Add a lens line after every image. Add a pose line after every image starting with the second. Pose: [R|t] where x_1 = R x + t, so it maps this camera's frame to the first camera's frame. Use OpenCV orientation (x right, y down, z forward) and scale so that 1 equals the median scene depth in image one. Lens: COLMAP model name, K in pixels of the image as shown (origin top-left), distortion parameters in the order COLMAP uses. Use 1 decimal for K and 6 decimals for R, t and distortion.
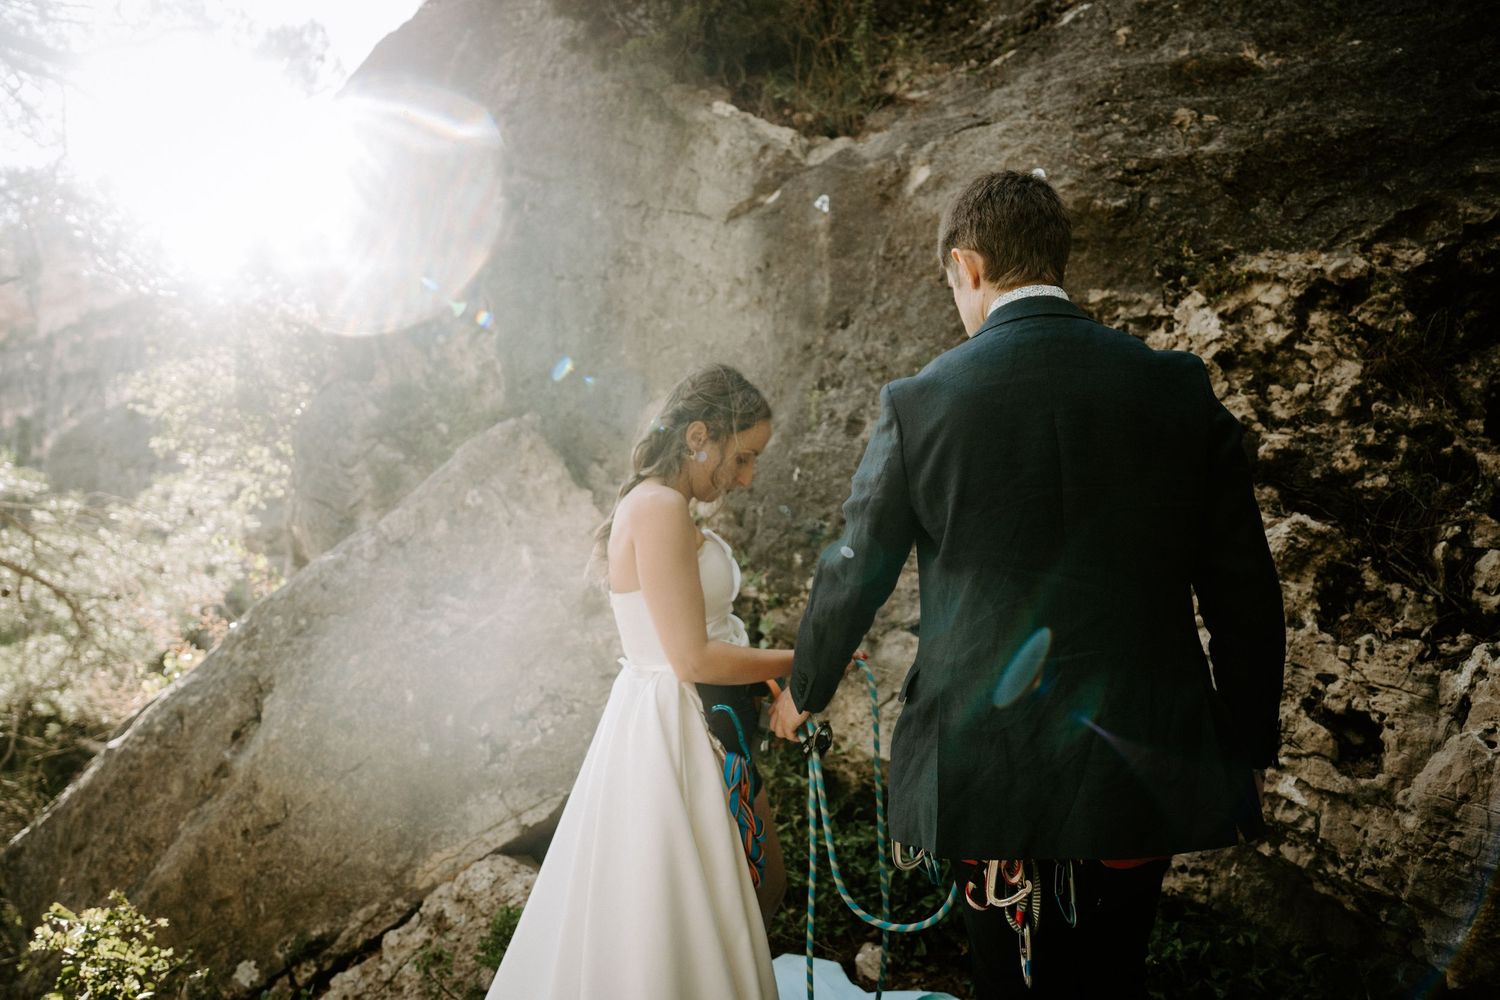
lens RADIAL K [[1029.6, 0, 749.7], [0, 1029.6, 480.5], [0, 0, 1]] dist [-0.111022, 0.081863]
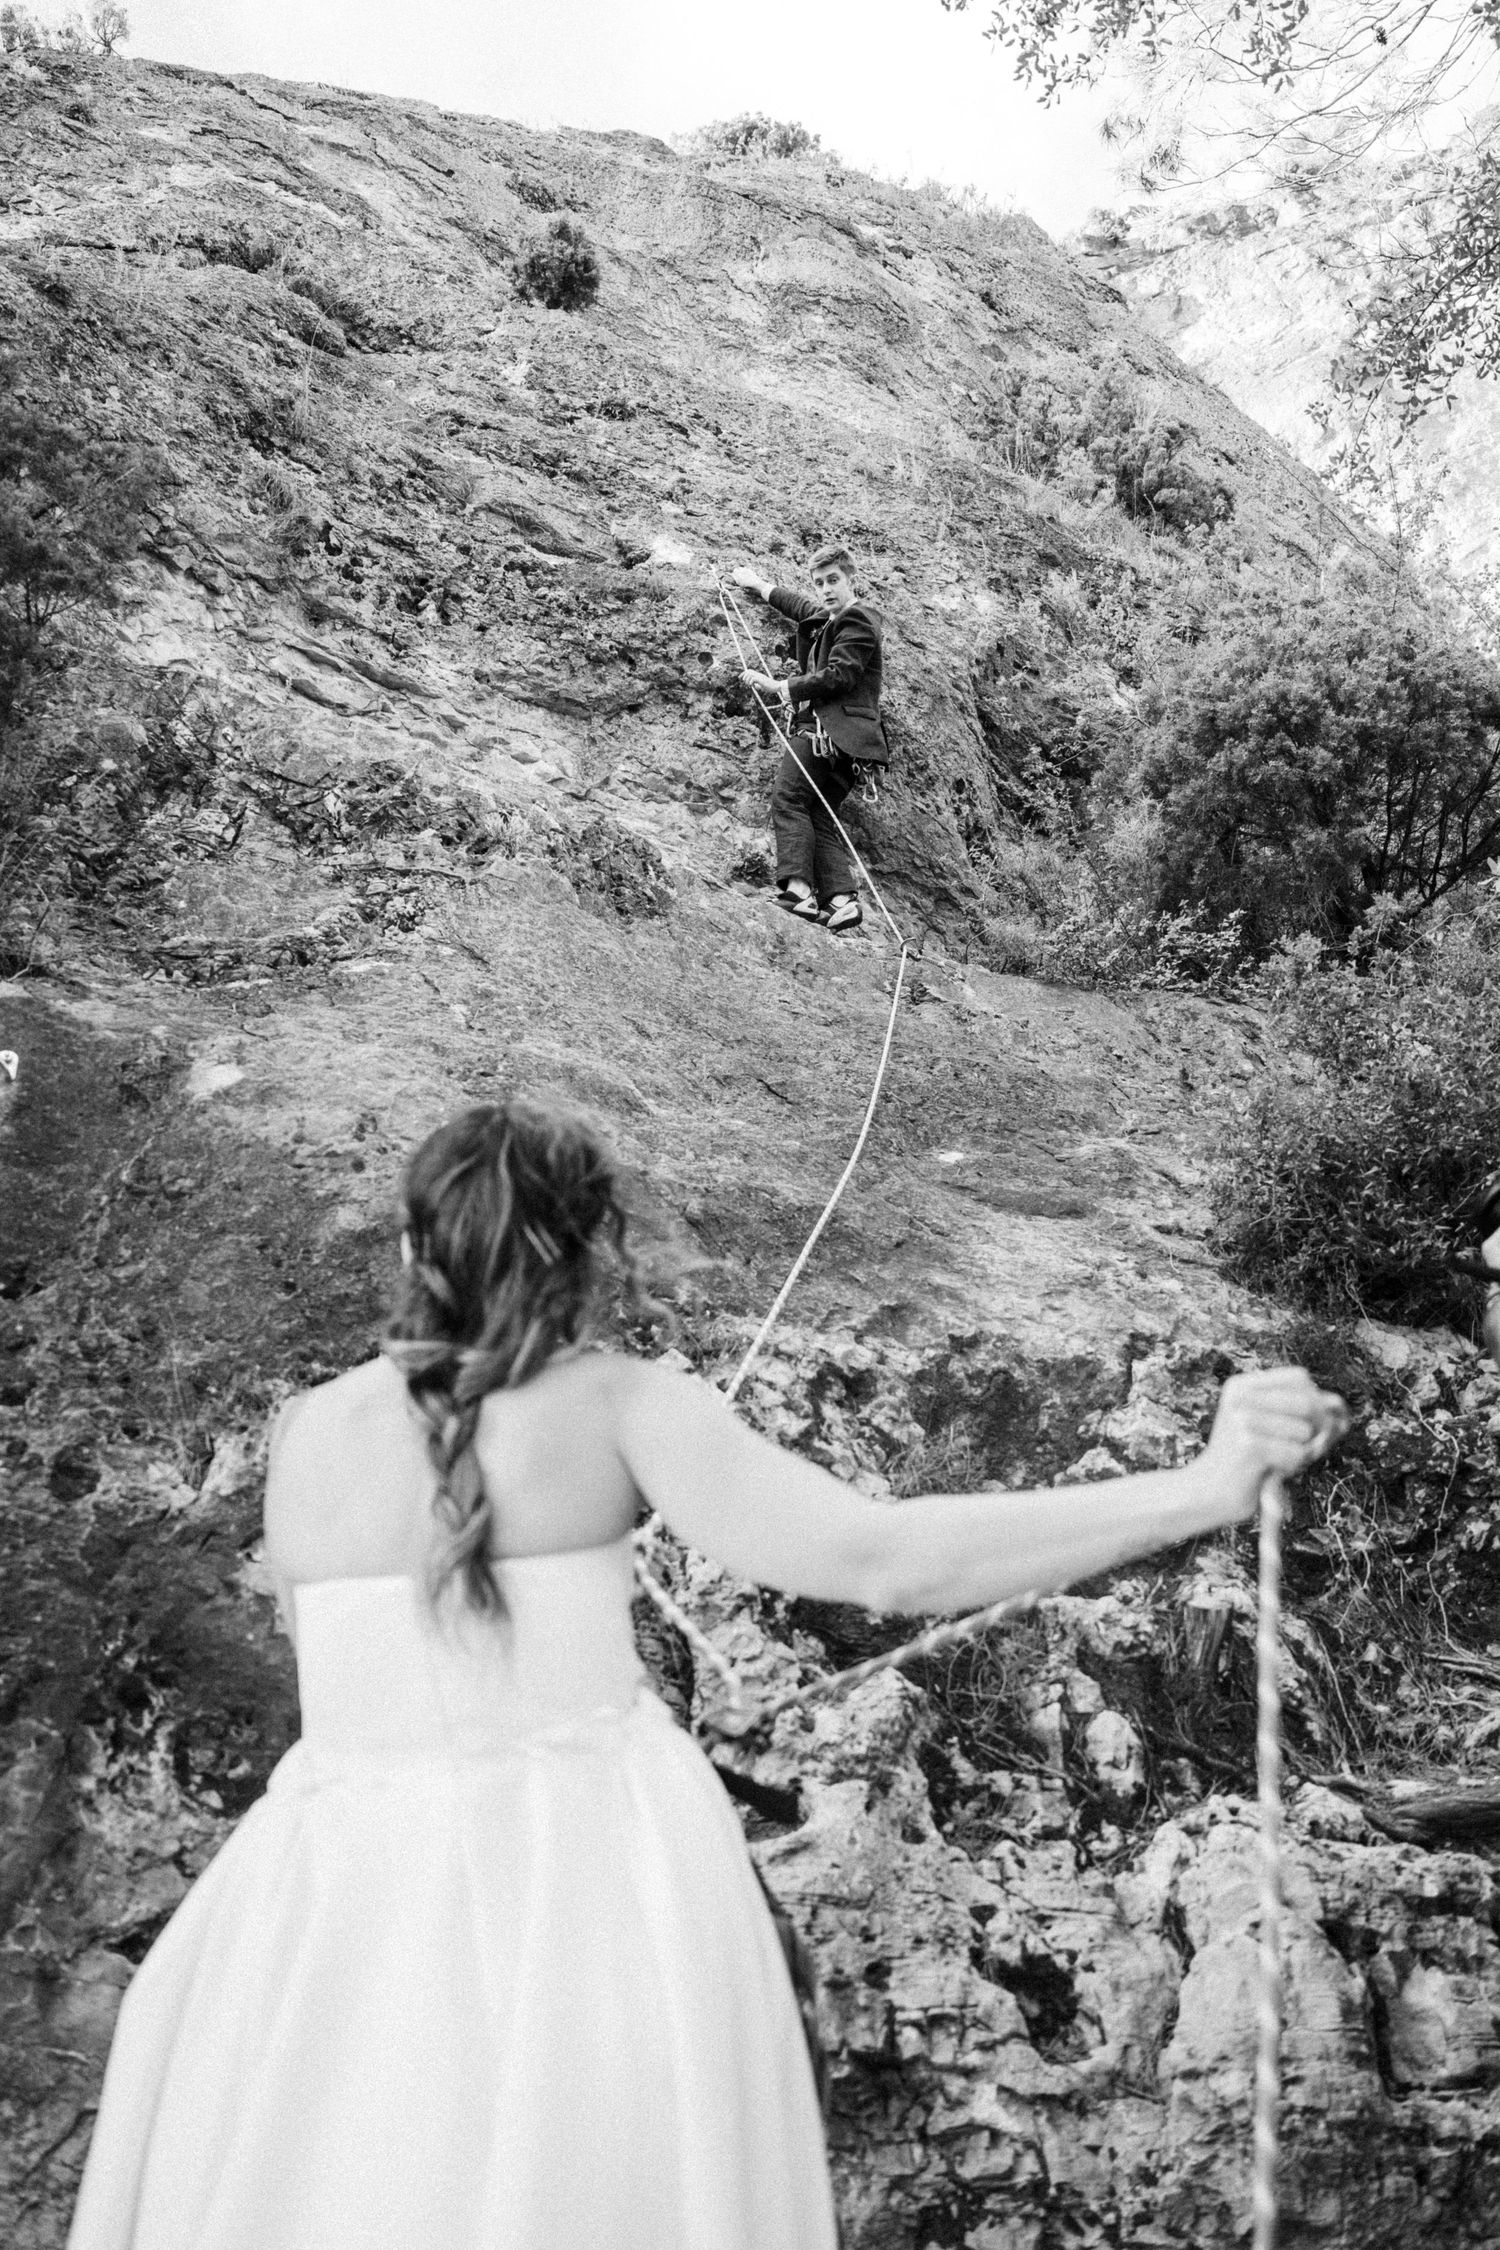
lens RADIAL K [[1544.3, 0, 680.6], [0, 1544.3, 1136.0], [0, 0, 1]] dist [-0.111022, 0.081863]
pose [[0.567557, 0.369926, 0.735550, -0.328557], [0.027436, 0.884386, -0.465949, 0.149233], [-0.822877, 0.284633, 0.491790, 0.396646]]
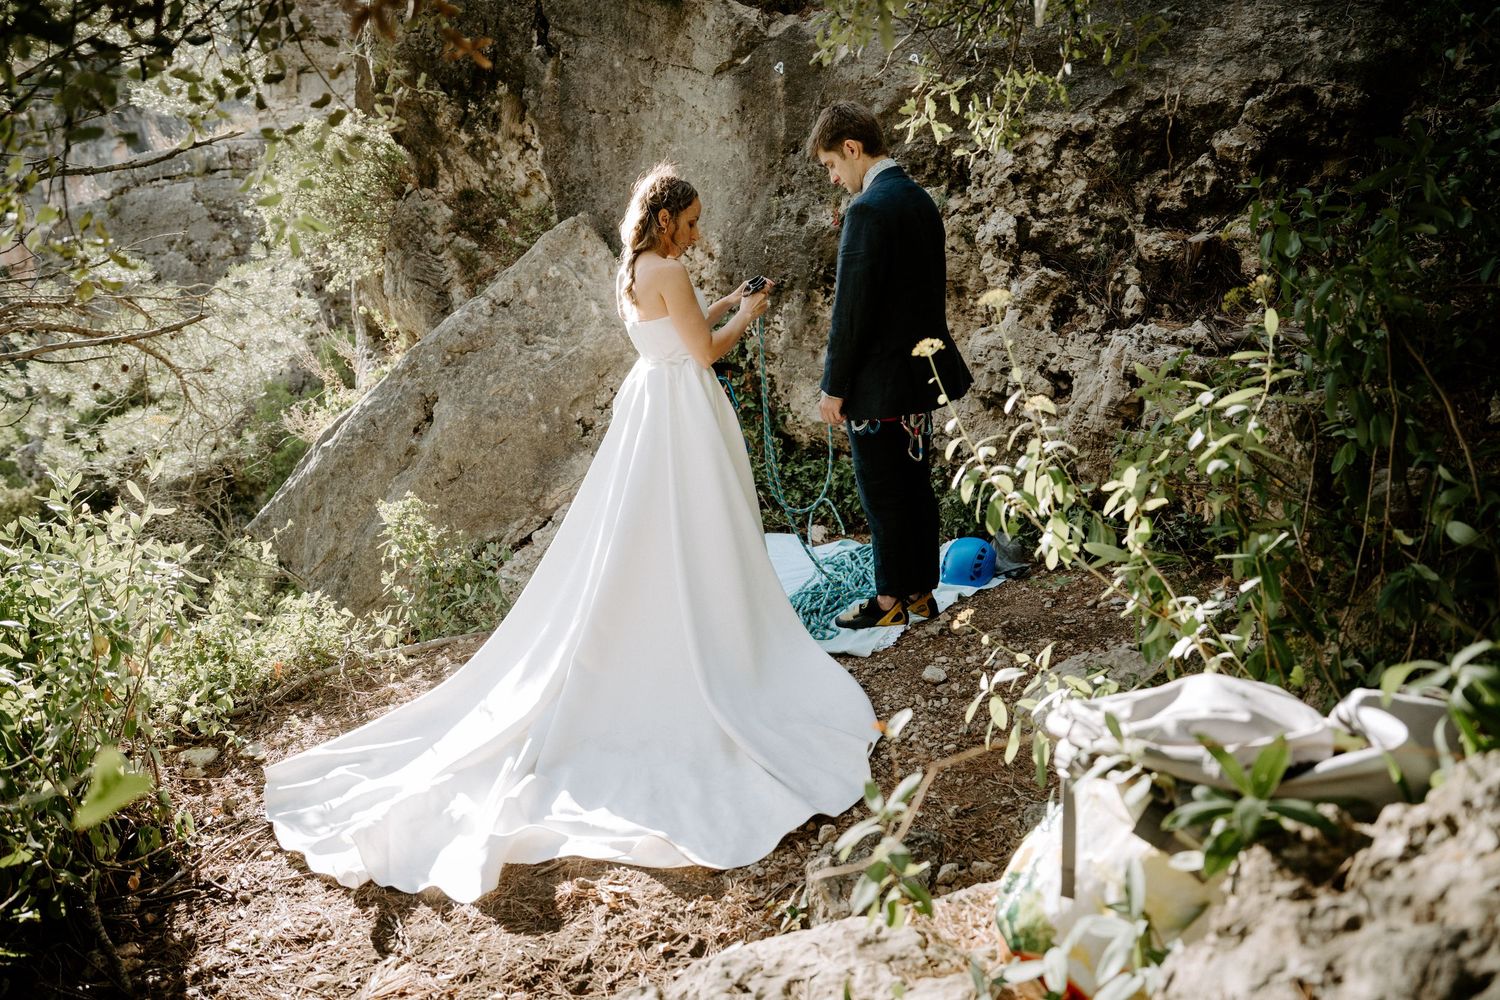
lens RADIAL K [[1029.6, 0, 747.2], [0, 1029.6, 498.1], [0, 0, 1]] dist [-0.111022, 0.081863]
pose [[0.998914, -0.033493, 0.032392, -0.052363], [0.025042, 0.972161, 0.232972, -0.002526], [-0.039293, -0.231908, 0.971944, -0.680222]]
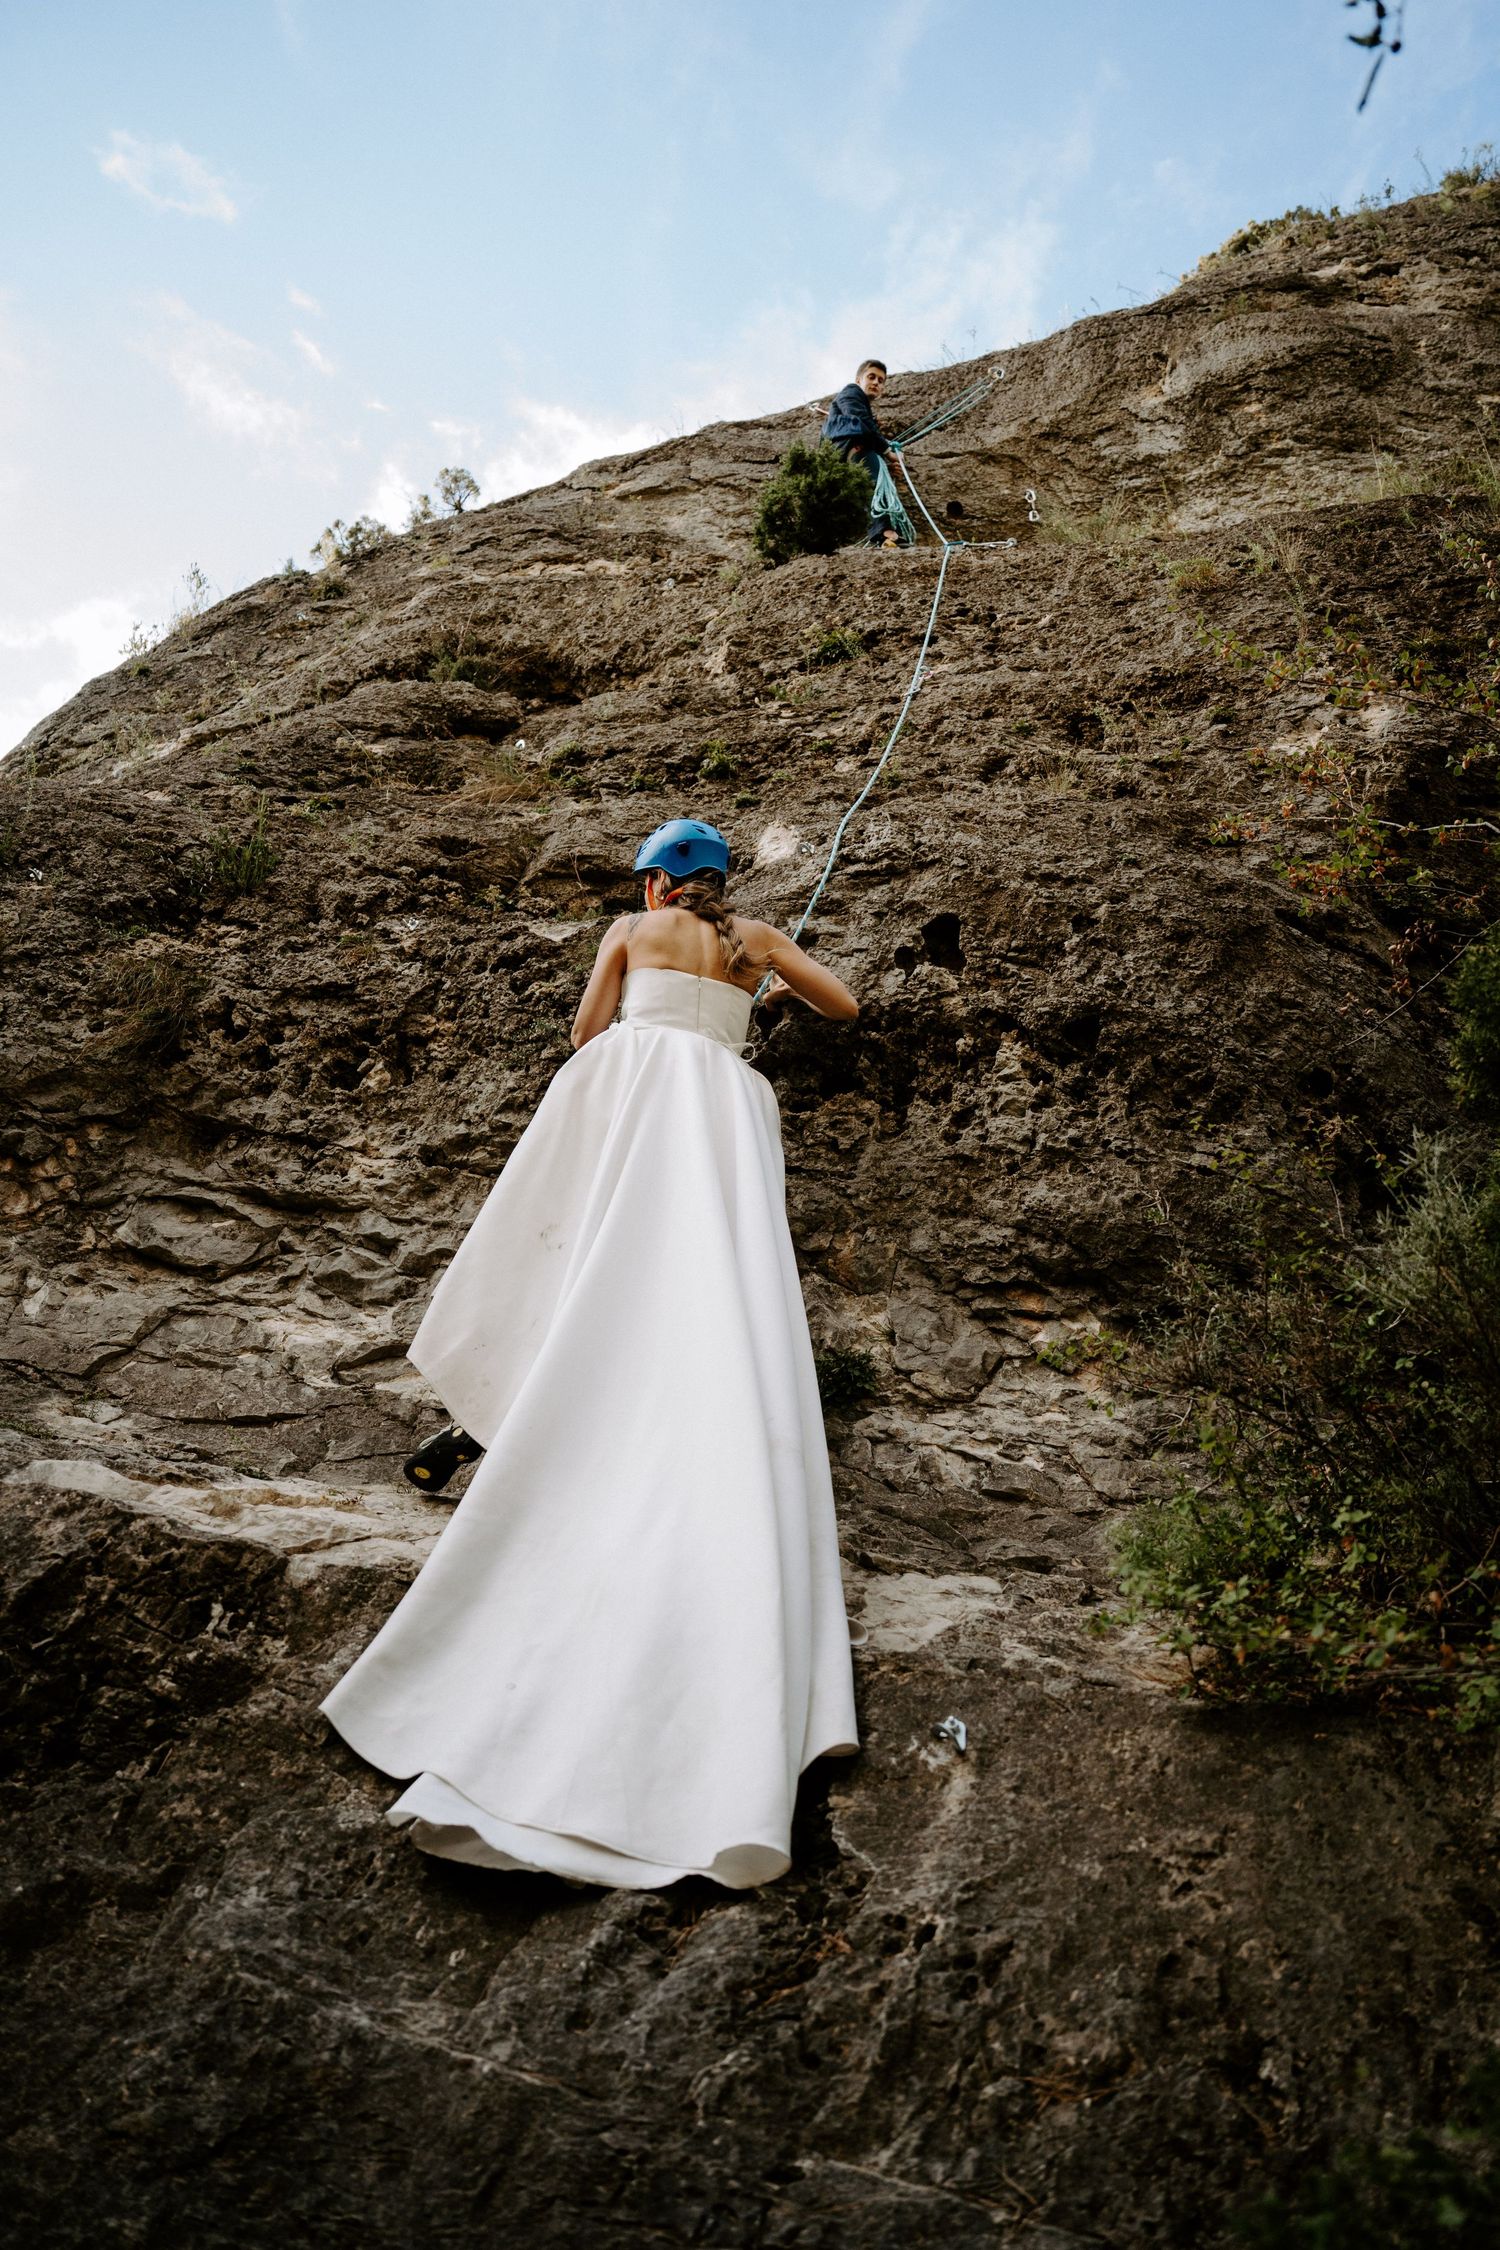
lens RADIAL K [[1544.3, 0, 756.3], [0, 1544.3, 1138.7], [0, 0, 1]] dist [-0.111022, 0.081863]
pose [[0.923444, 0.288957, 0.252496, 0.762459], [-0.089464, 0.801986, -0.590605, -0.636500], [-0.373158, 0.522802, 0.766441, 0.308040]]
